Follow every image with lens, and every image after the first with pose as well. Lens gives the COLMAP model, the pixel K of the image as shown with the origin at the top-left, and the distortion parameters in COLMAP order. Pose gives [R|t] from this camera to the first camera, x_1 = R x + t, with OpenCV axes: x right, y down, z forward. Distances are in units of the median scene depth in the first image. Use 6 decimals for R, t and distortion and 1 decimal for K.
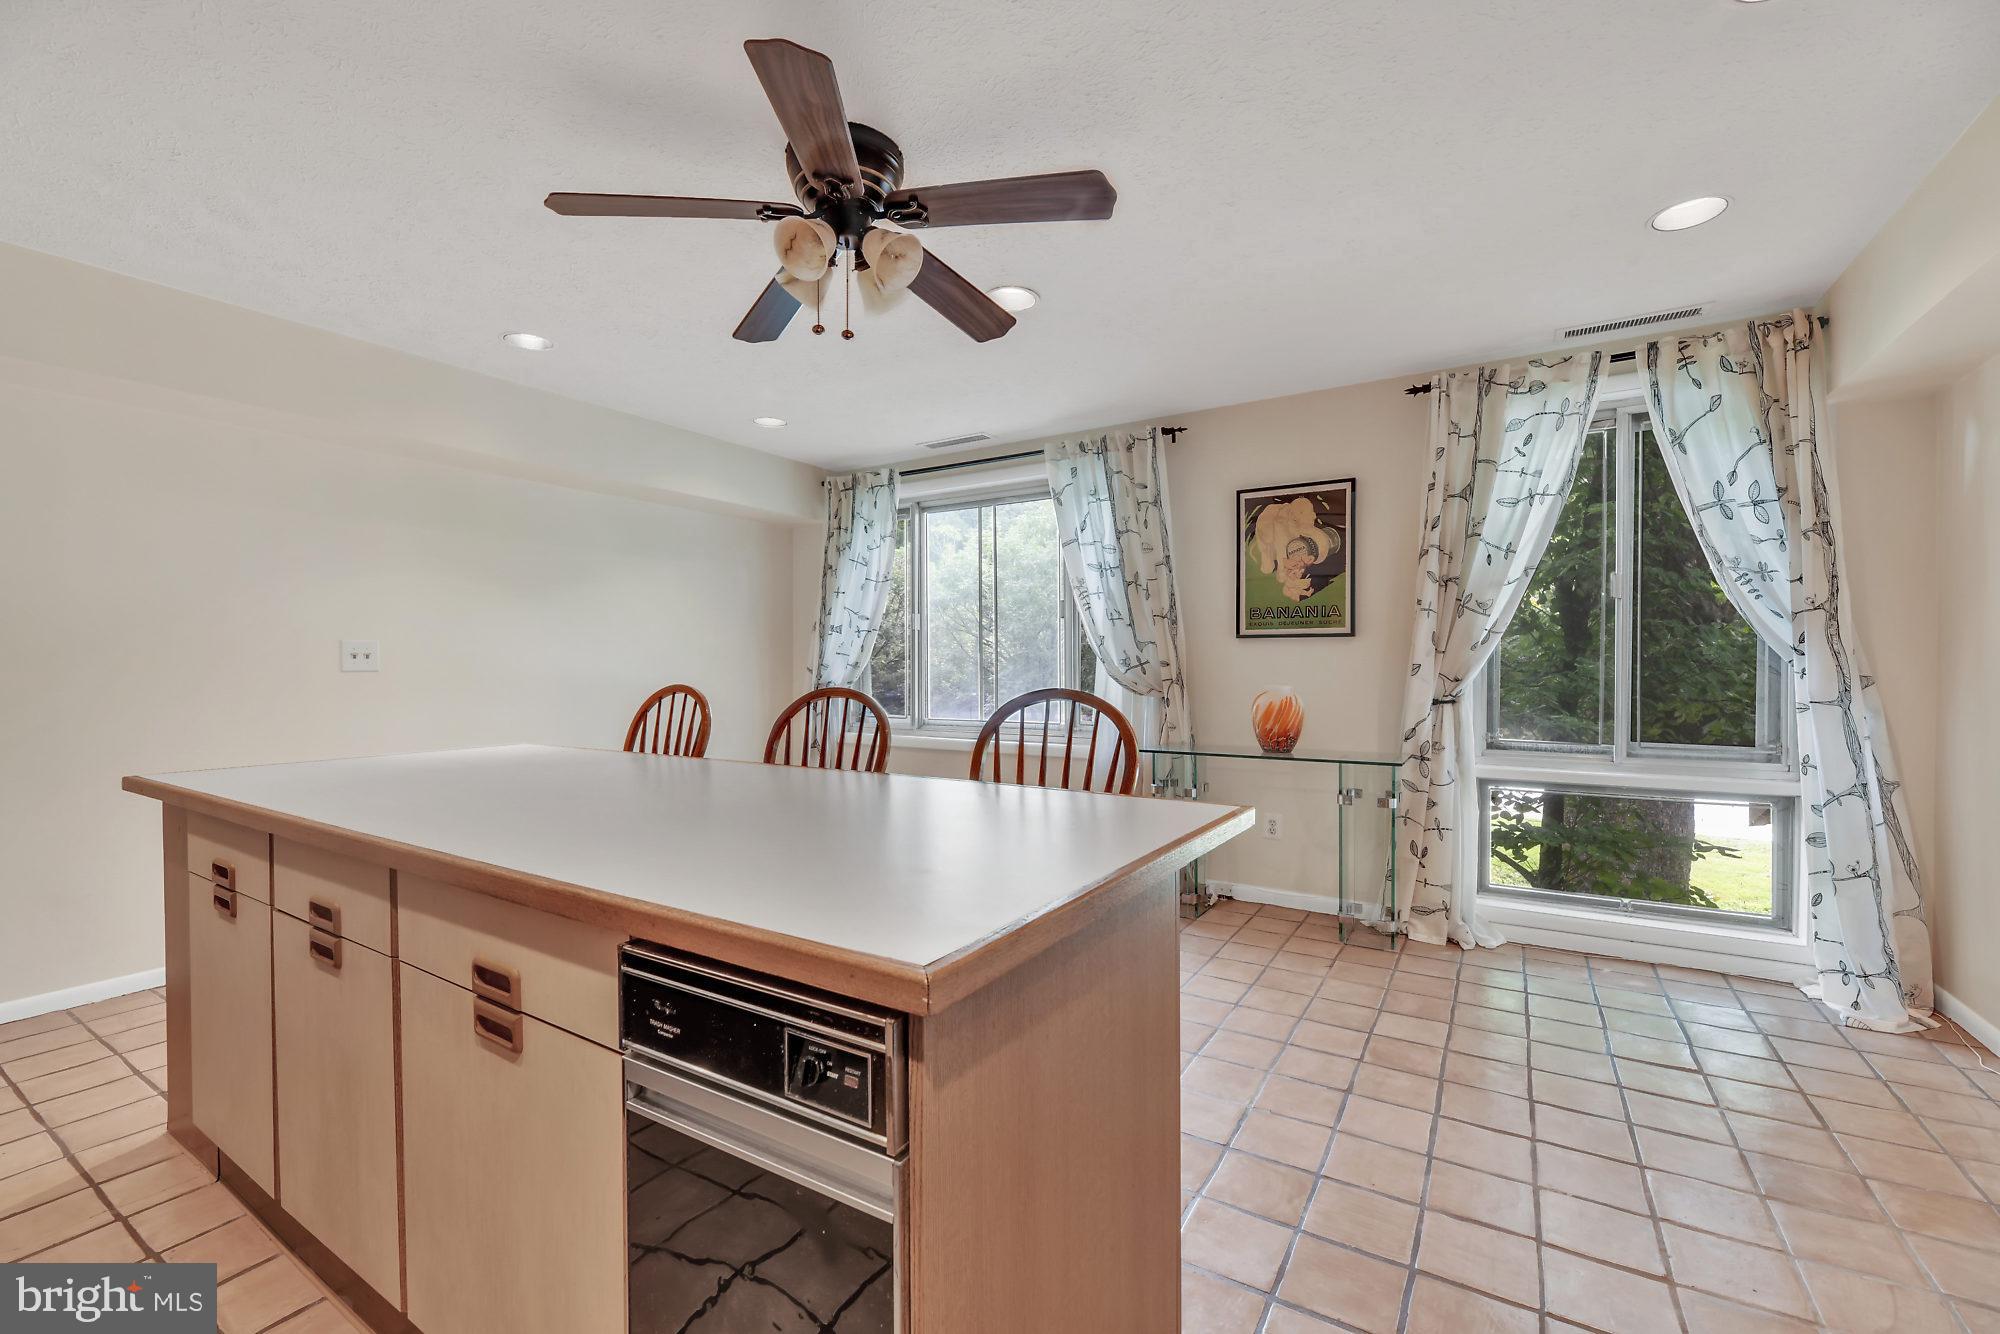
lens RADIAL K [[818.1, 0, 1009.3], [0, 818.1, 683.1], [0, 0, 1]] dist [-0.000784, -0.000130]
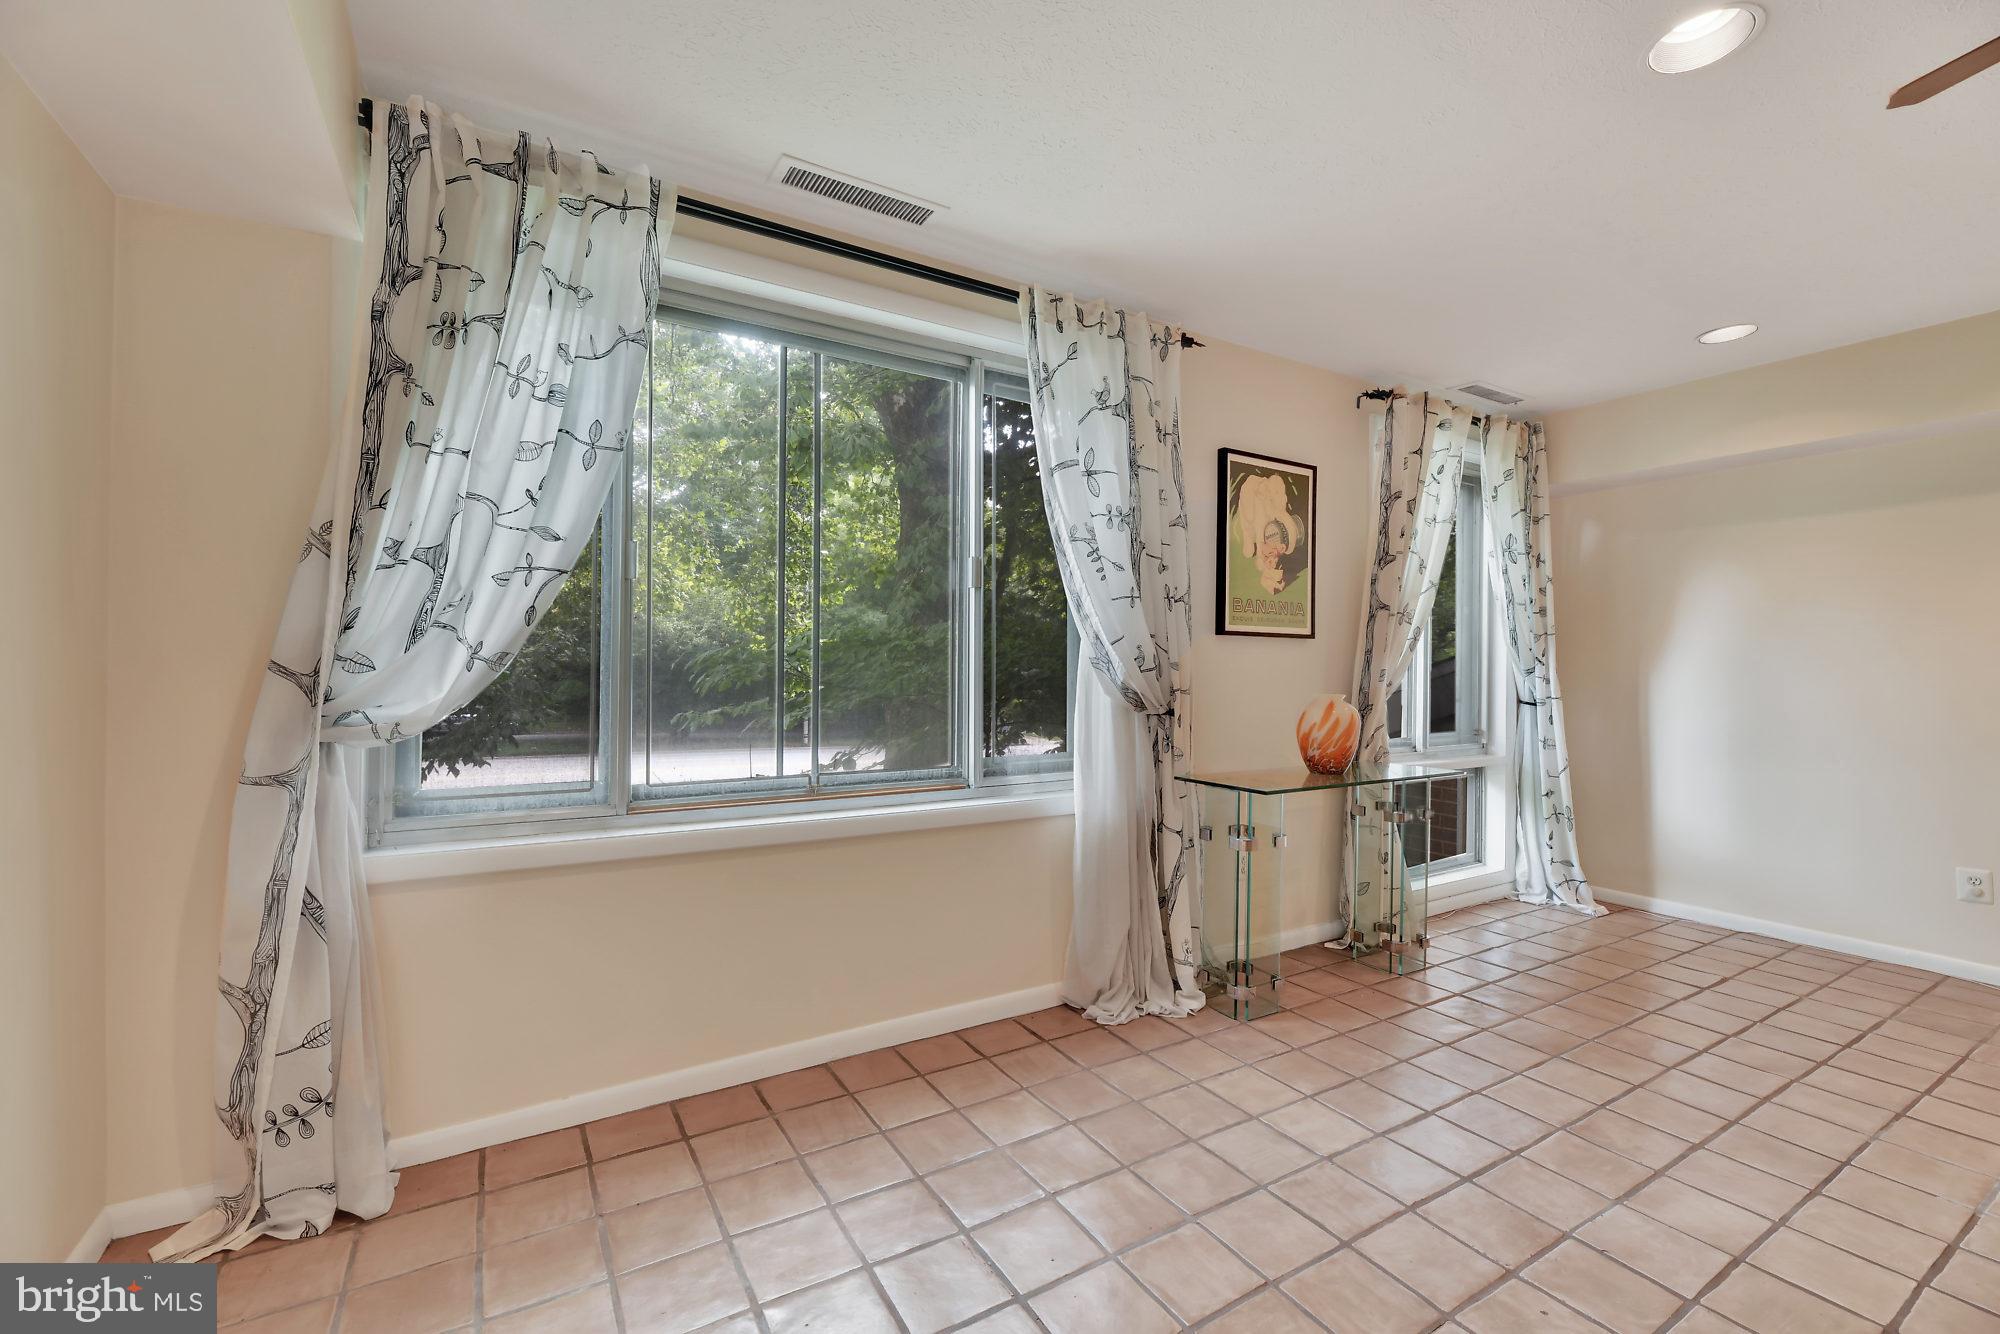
lens RADIAL K [[816.5, 0, 989.3], [0, 816.5, 664.6], [0, 0, 1]] dist [-0.009907, -0.000459]
pose [[0.471216, 0.007295, 0.881988, -0.542075], [0.011103, 0.999837, -0.014202, -0.018050], [-0.881948, 0.016485, 0.471058, 0.865563]]
